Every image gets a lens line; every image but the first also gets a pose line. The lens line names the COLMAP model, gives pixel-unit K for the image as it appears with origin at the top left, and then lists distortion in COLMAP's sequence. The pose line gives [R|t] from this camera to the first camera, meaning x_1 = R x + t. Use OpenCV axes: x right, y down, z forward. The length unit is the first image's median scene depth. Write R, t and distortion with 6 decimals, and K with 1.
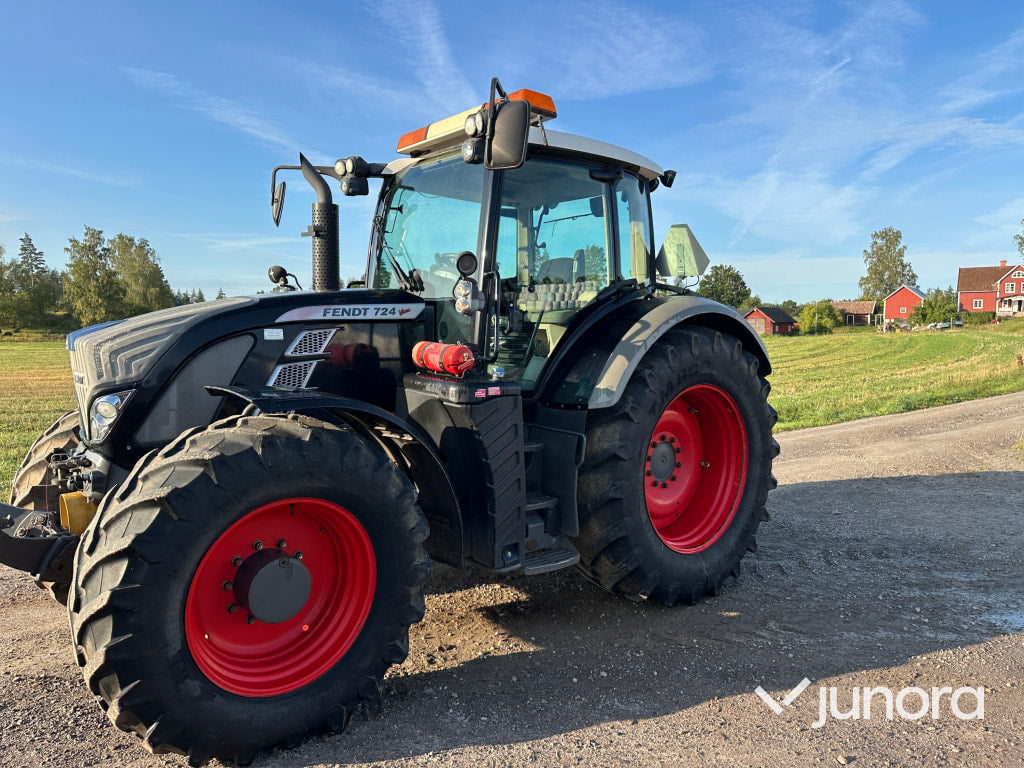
lens RADIAL K [[715.5, 0, 525.9], [0, 715.5, 372.1], [0, 0, 1]] dist [0.039028, -0.046171]
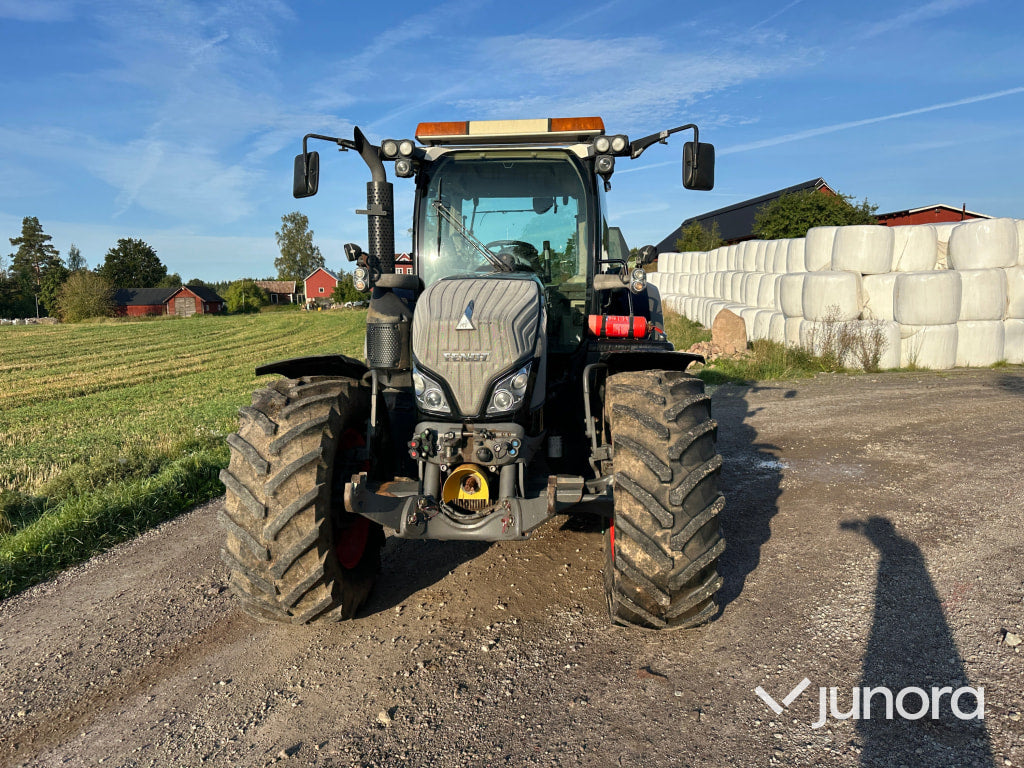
lens RADIAL K [[710.9, 0, 519.4], [0, 710.9, 383.7], [0, 0, 1]] dist [0.073362, -0.105818]
pose [[0.711892, -0.089838, 0.696519, -0.868128], [0.058538, 0.995924, 0.068625, -0.012165], [-0.699845, -0.008081, 0.714249, 0.149001]]
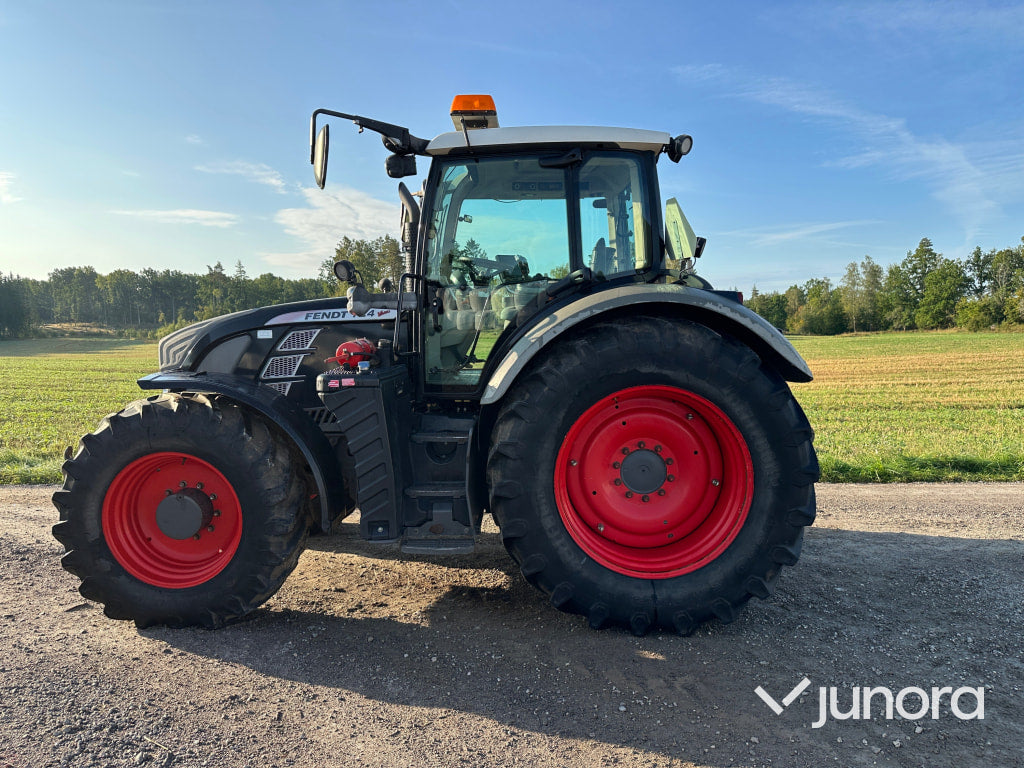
lens RADIAL K [[715.8, 0, 506.1], [0, 715.8, 380.3], [0, 0, 1]] dist [0.046335, -0.045378]
pose [[0.747536, 0.030561, -0.663518, 0.631313], [-0.018900, 0.999515, 0.024744, -0.006688], [0.663953, -0.005957, 0.747751, 0.218515]]
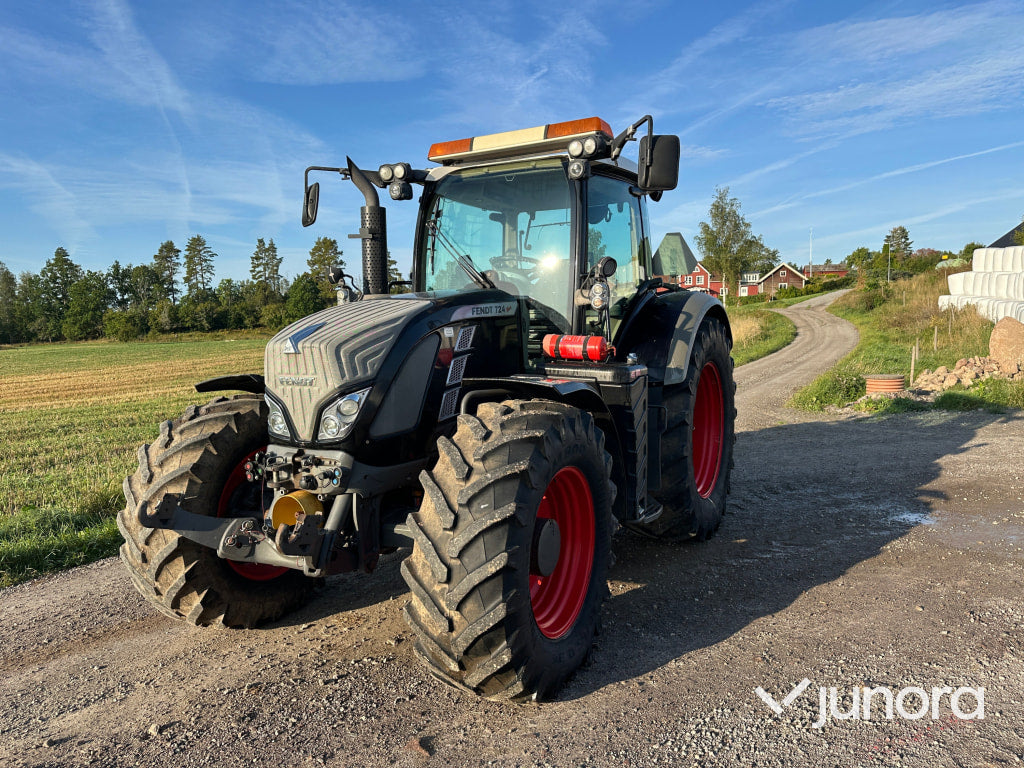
lens RADIAL K [[715.5, 0, 525.9], [0, 715.5, 372.1], [0, 0, 1]] dist [0.039028, -0.046171]
pose [[0.930315, -0.053346, 0.362862, -0.465584], [0.050342, 0.998575, 0.017737, -0.003669], [-0.363291, 0.001766, 0.931674, -0.043957]]
